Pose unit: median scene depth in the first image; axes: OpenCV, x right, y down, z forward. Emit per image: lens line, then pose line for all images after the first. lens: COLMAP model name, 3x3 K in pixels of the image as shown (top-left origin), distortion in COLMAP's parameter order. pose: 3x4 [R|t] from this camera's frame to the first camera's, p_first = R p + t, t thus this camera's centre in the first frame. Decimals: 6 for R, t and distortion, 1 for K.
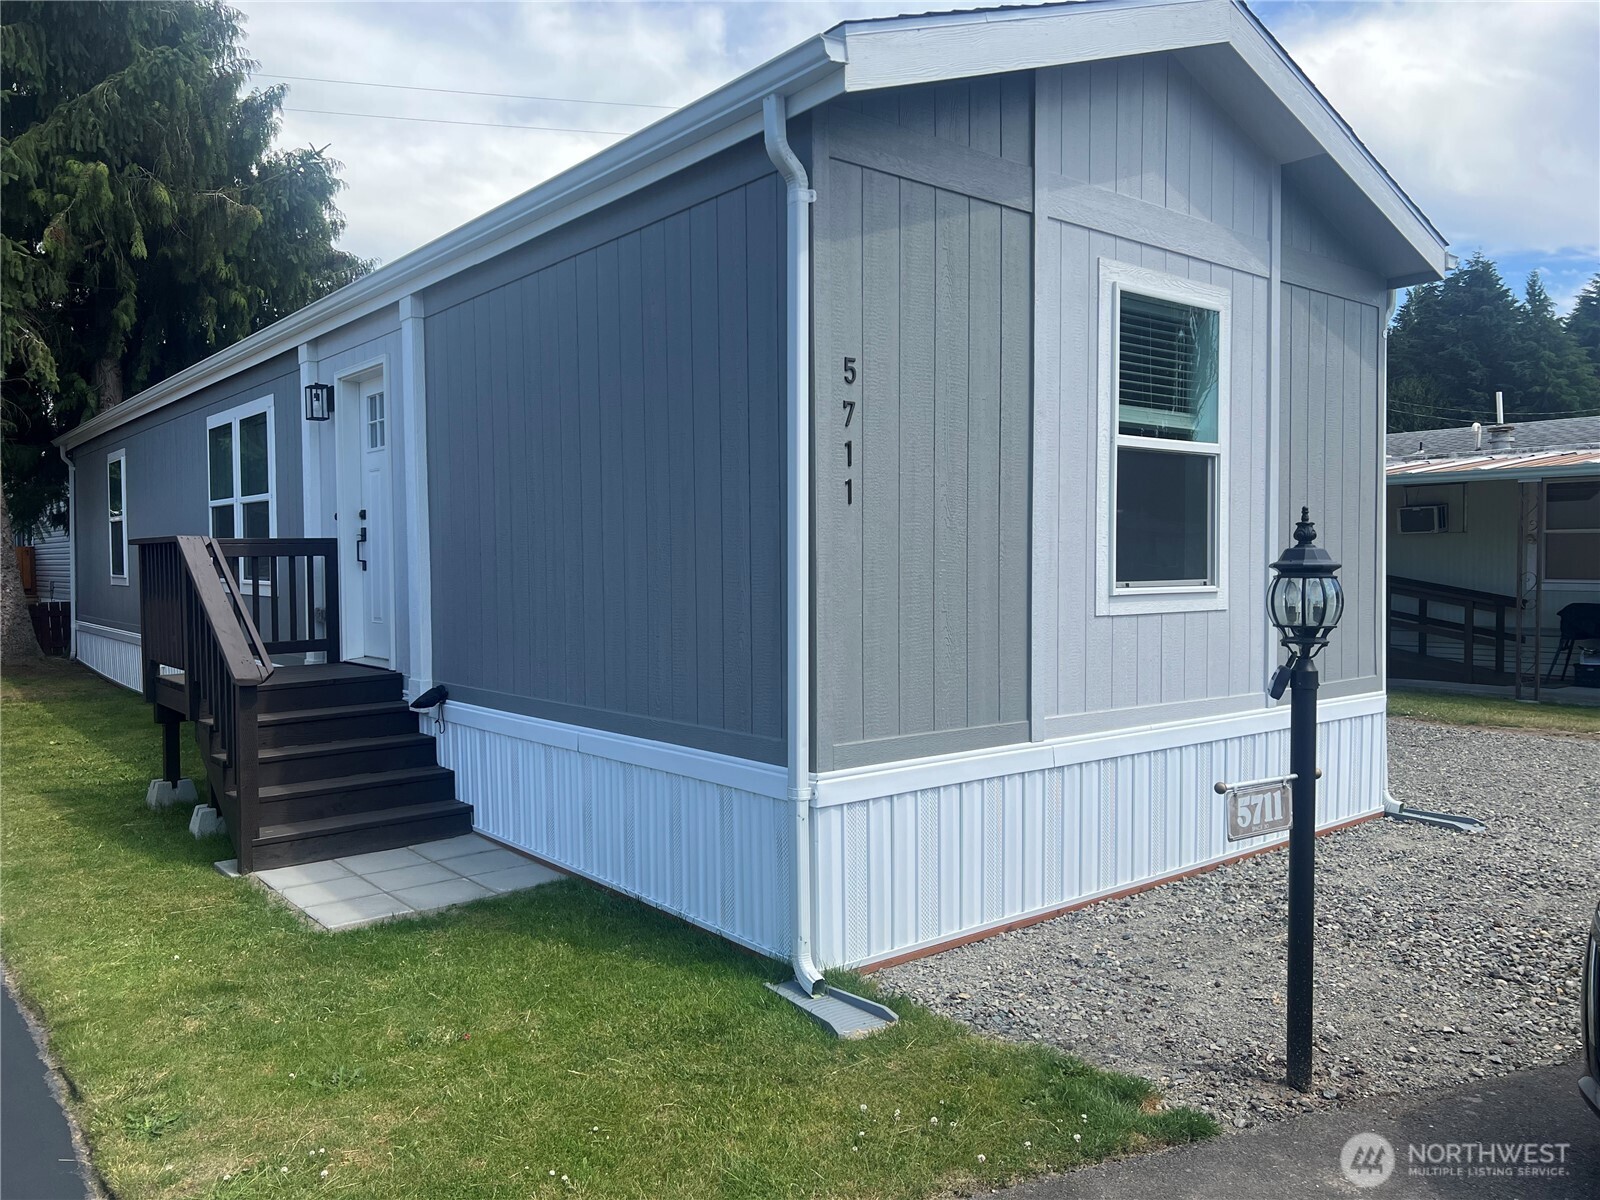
lens RADIAL K [[1209.6, 0, 801.8], [0, 1209.6, 605.5], [0, 0, 1]] dist [0.033182, -0.030970]
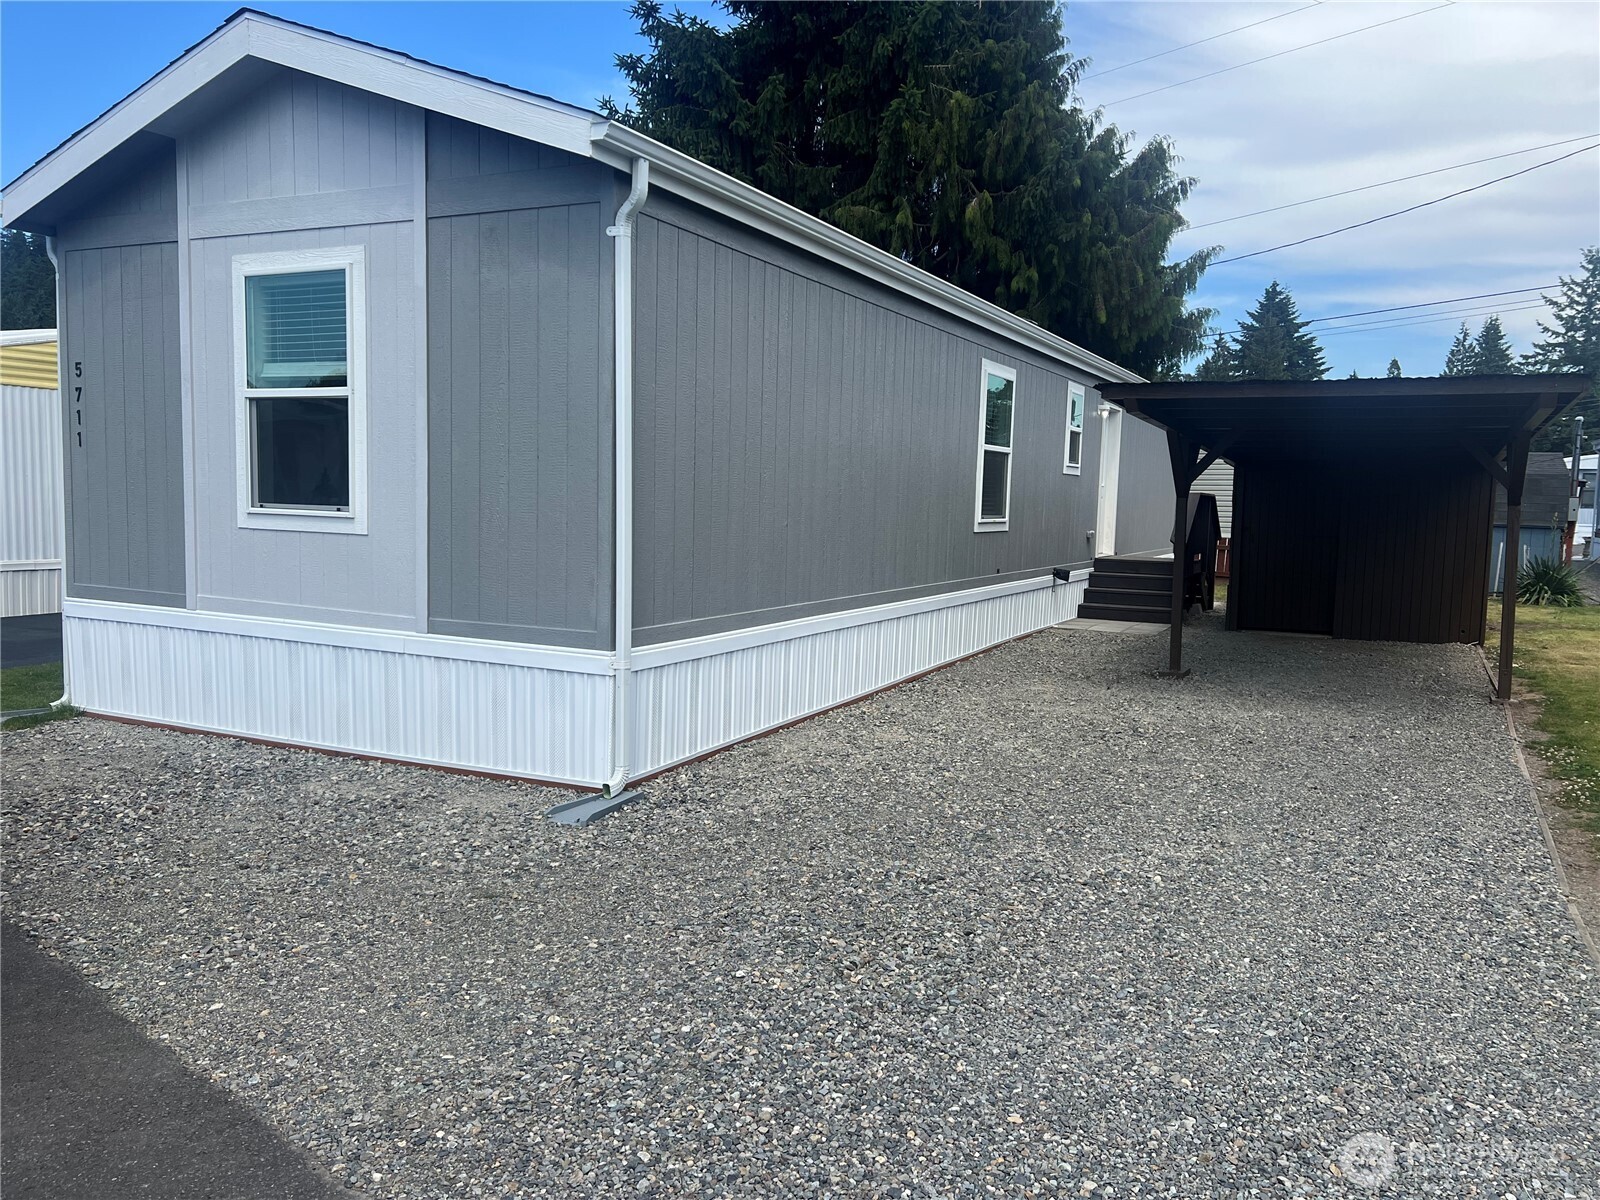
lens RADIAL K [[1209.6, 0, 801.8], [0, 1209.6, 600.9], [0, 0, 1]] dist [0.033182, -0.030970]
pose [[0.408220, 0.098397, -0.907565, 1.708658], [-0.064514, 0.994798, 0.078837, -0.055825], [0.910601, 0.026368, 0.412444, 1.009042]]
